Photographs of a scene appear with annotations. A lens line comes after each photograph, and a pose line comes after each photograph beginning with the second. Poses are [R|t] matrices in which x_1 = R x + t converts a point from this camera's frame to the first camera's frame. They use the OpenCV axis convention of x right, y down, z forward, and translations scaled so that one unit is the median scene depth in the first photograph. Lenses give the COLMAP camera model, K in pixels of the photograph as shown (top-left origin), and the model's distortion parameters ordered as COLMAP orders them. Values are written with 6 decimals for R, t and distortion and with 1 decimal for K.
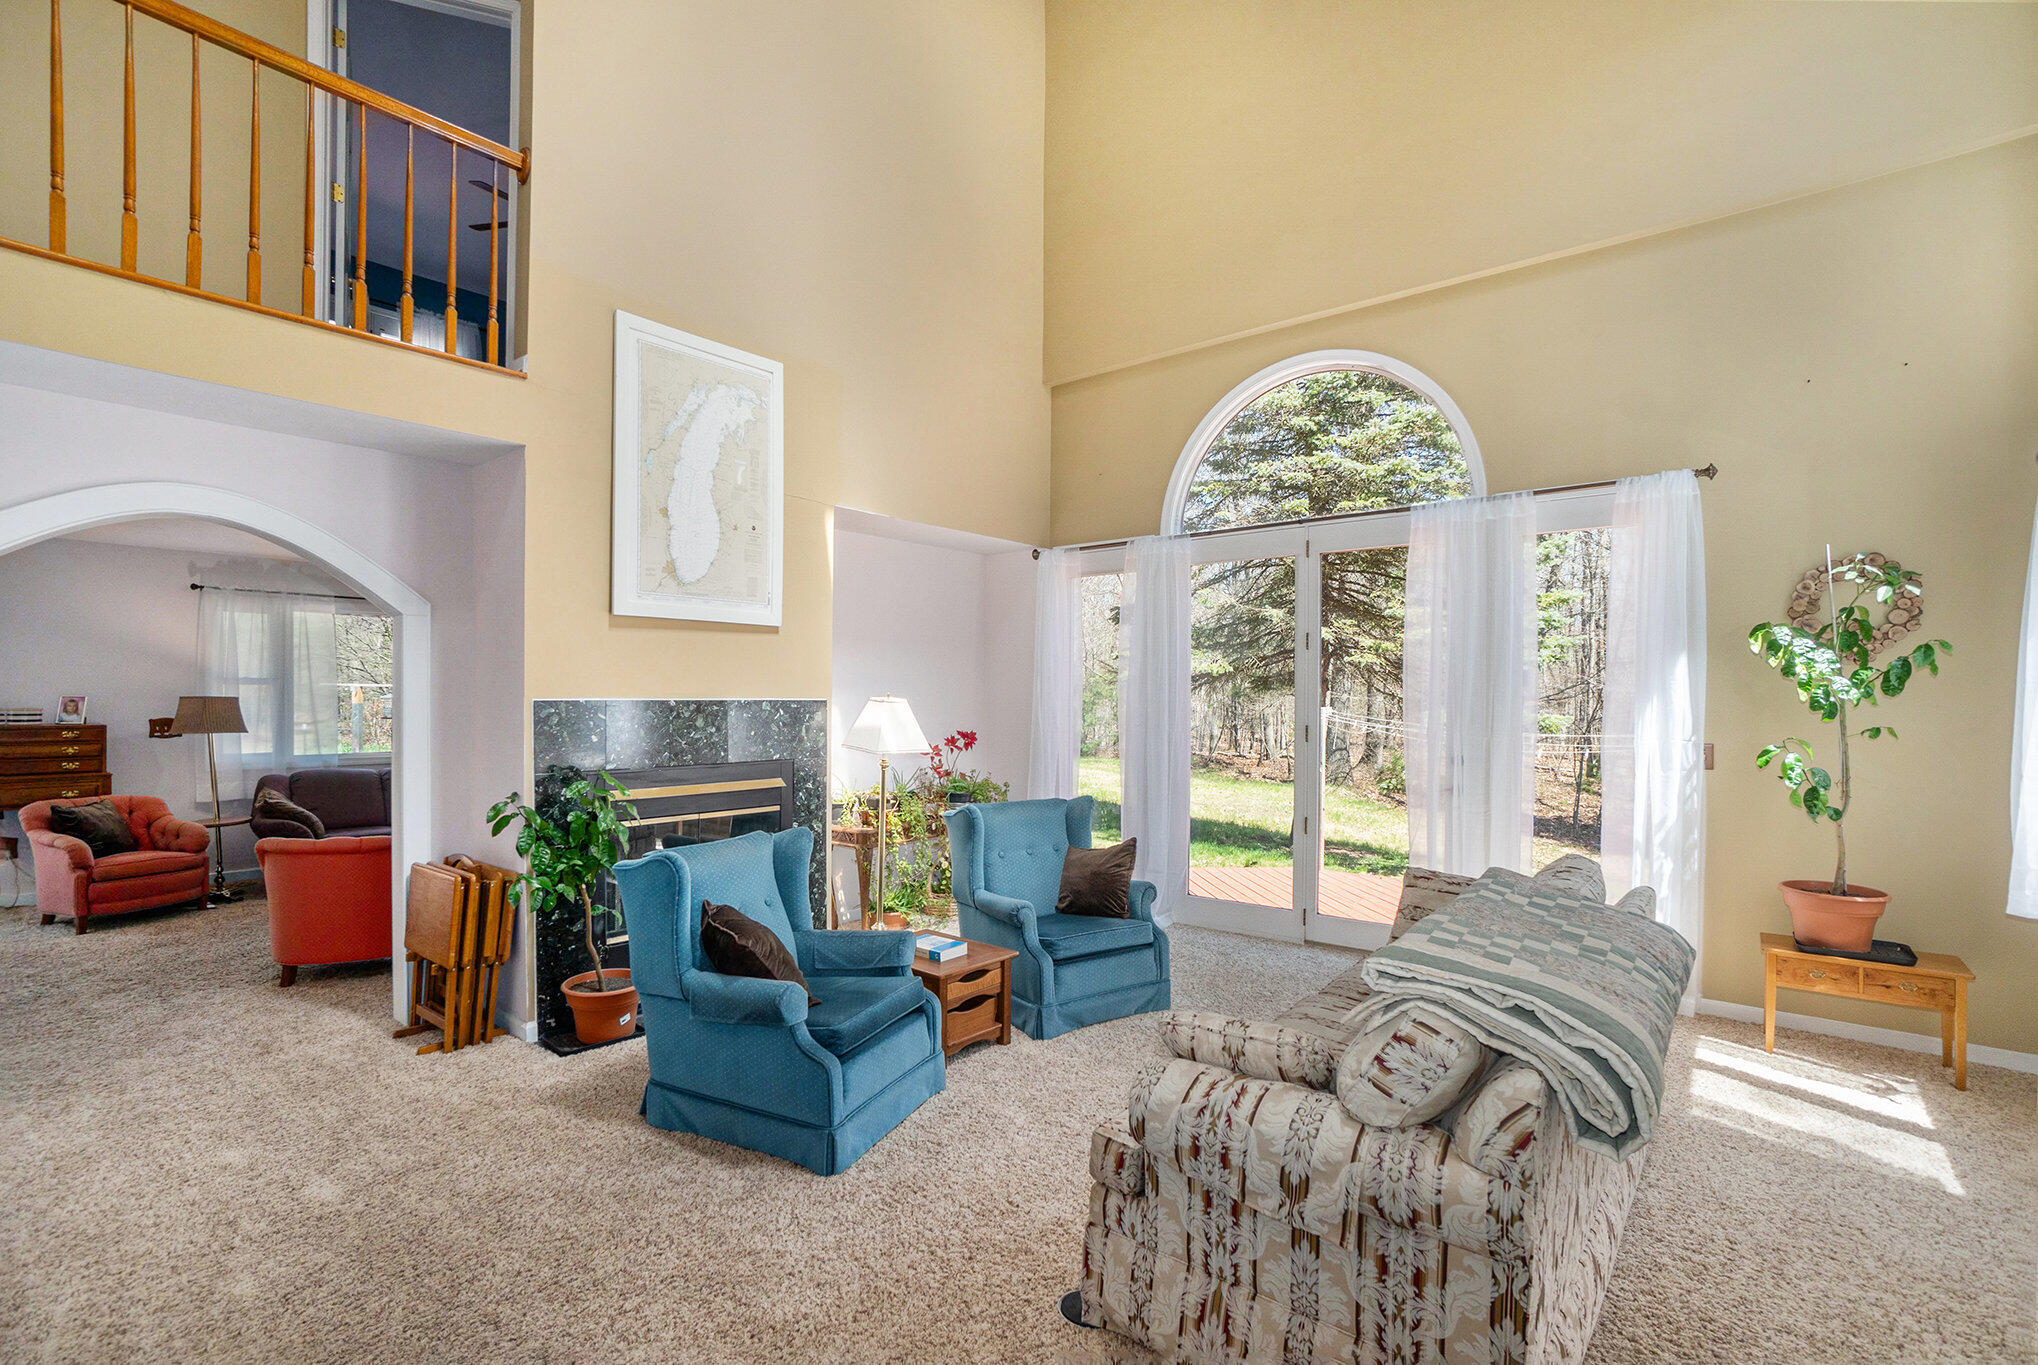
lens RADIAL K [[925.9, 0, 1020.4], [0, 925.9, 685.9], [0, 0, 1]] dist [-0.029546, -0.000070]
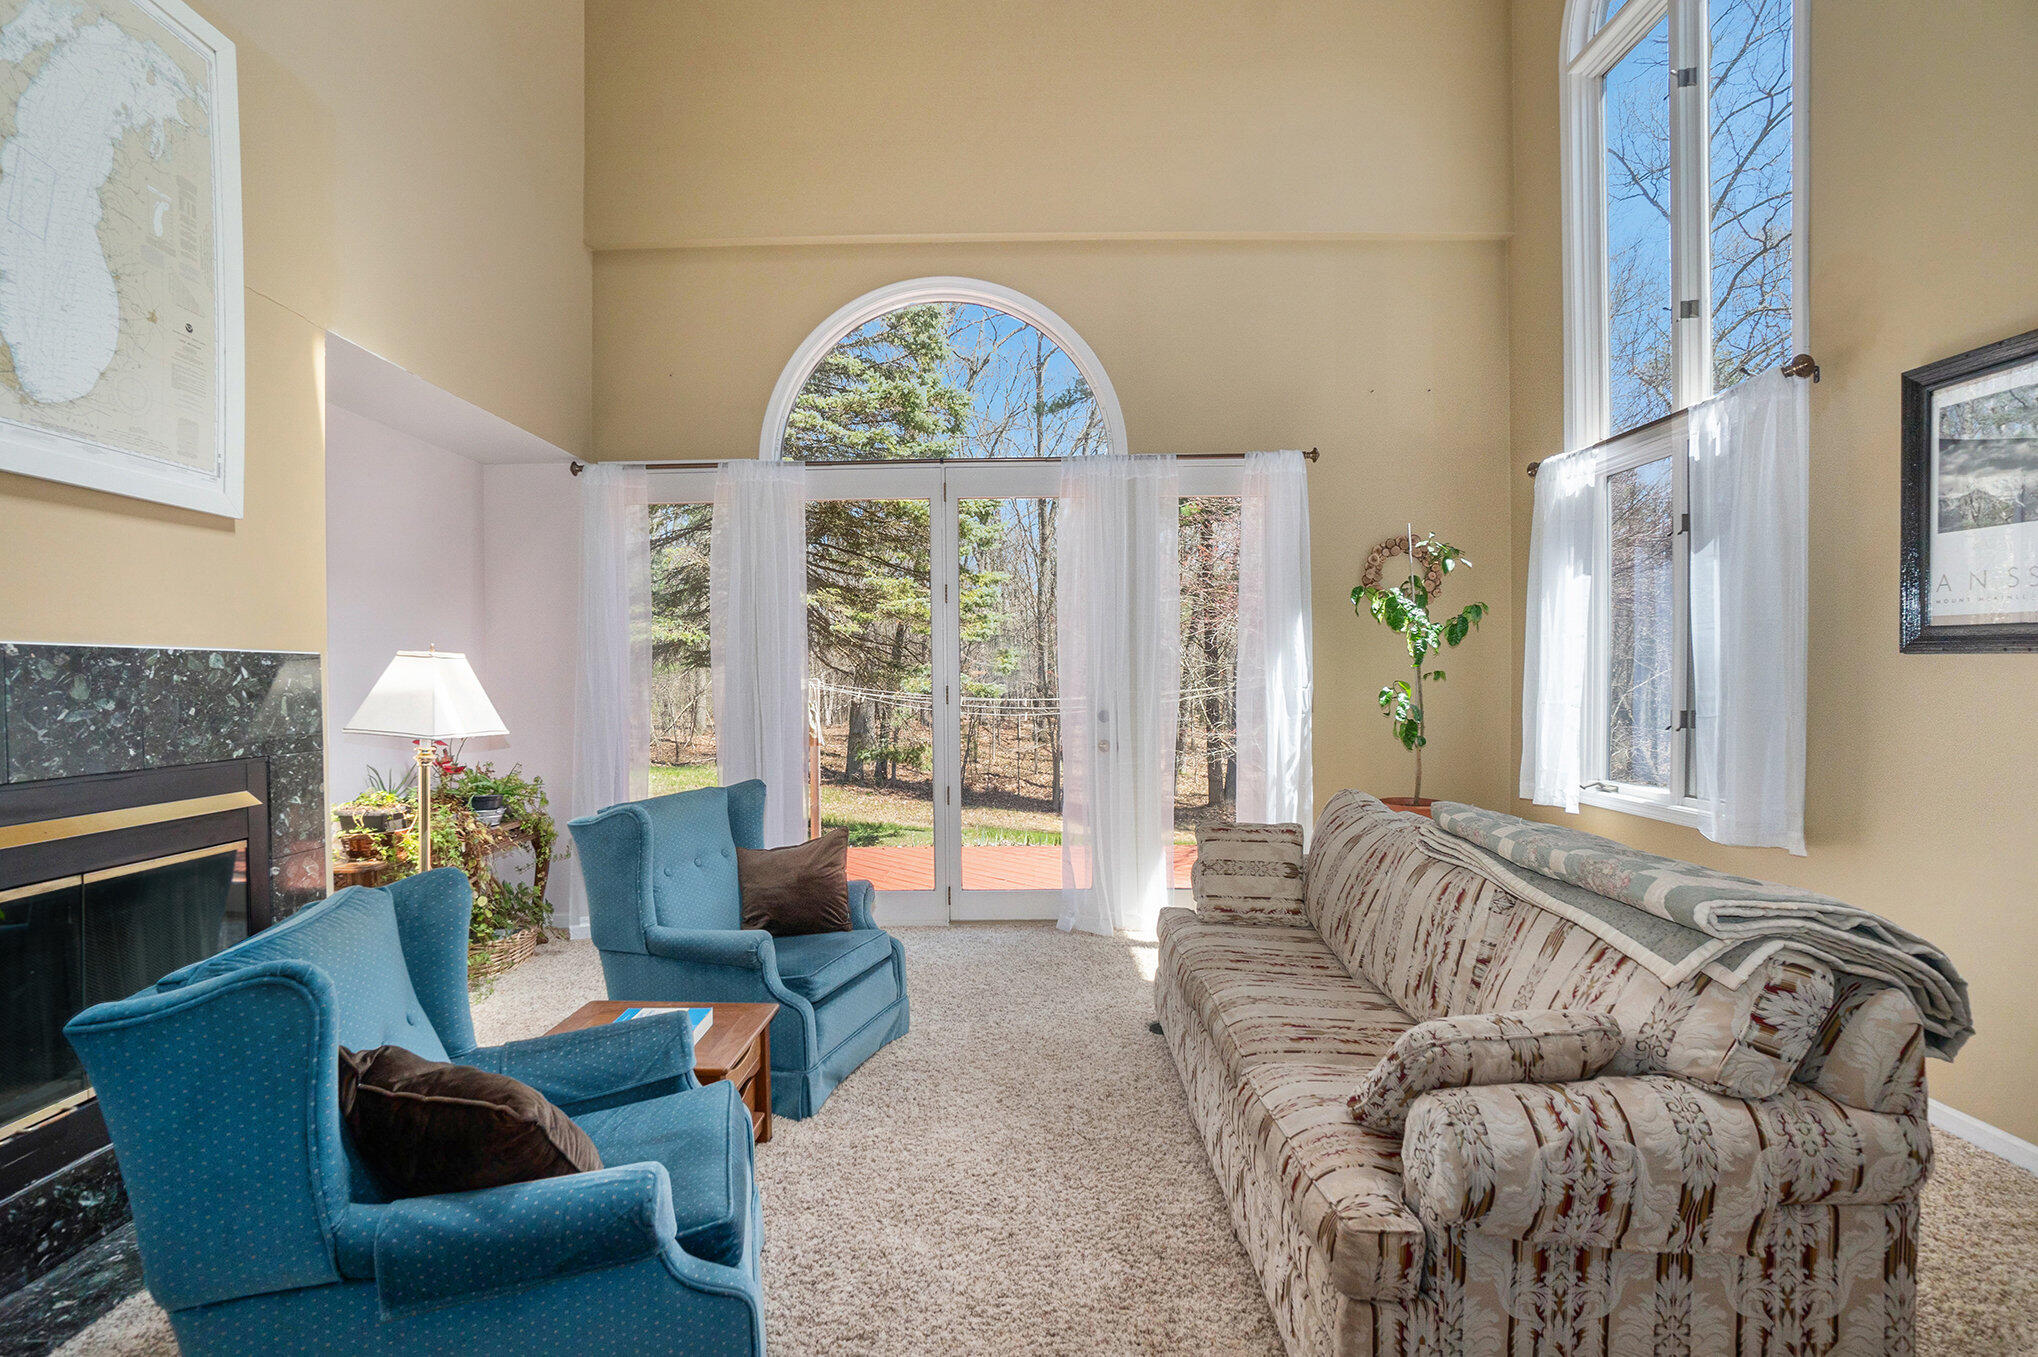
lens RADIAL K [[924.1, 0, 1007.0], [0, 924.1, 679.1], [0, 0, 1]] dist [-0.022916, 0.004832]
pose [[0.777176, -0.013274, 0.629143, -0.295687], [0.006519, 0.999894, 0.013044, 0.033452], [-0.629250, -0.006036, 0.777180, 0.342068]]
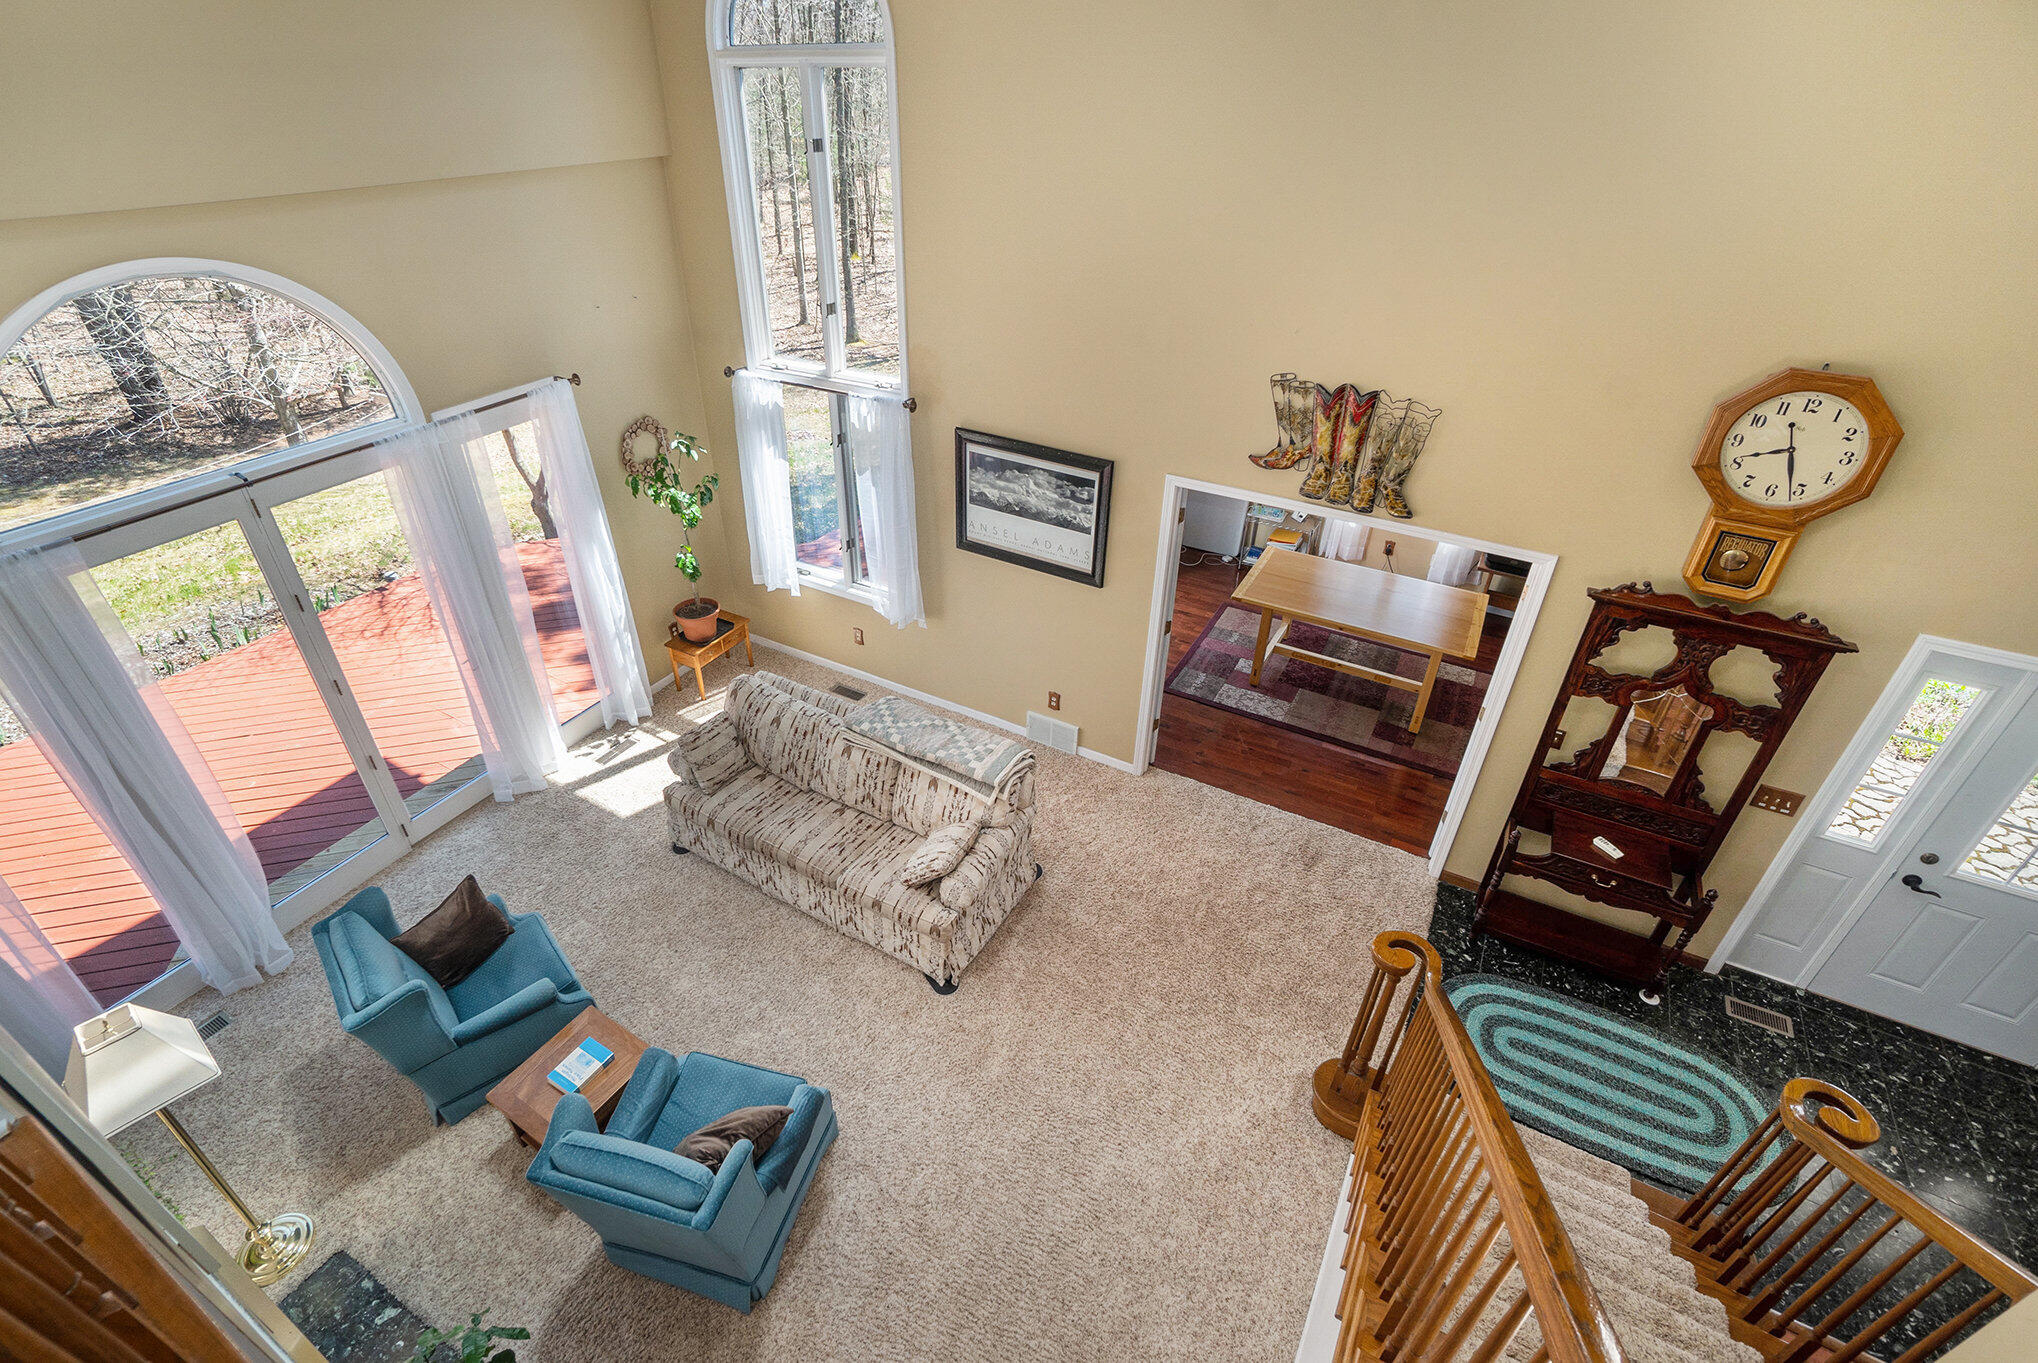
lens RADIAL K [[925.9, 0, 1016.3], [0, 925.9, 681.7], [0, 0, 1]] dist [-0.029546, -0.000070]
pose [[-0.174088, -0.561330, 0.809075, -0.758655], [-0.022989, 0.823714, 0.566540, -0.677517], [-0.984462, 0.080028, -0.156303, 0.613070]]
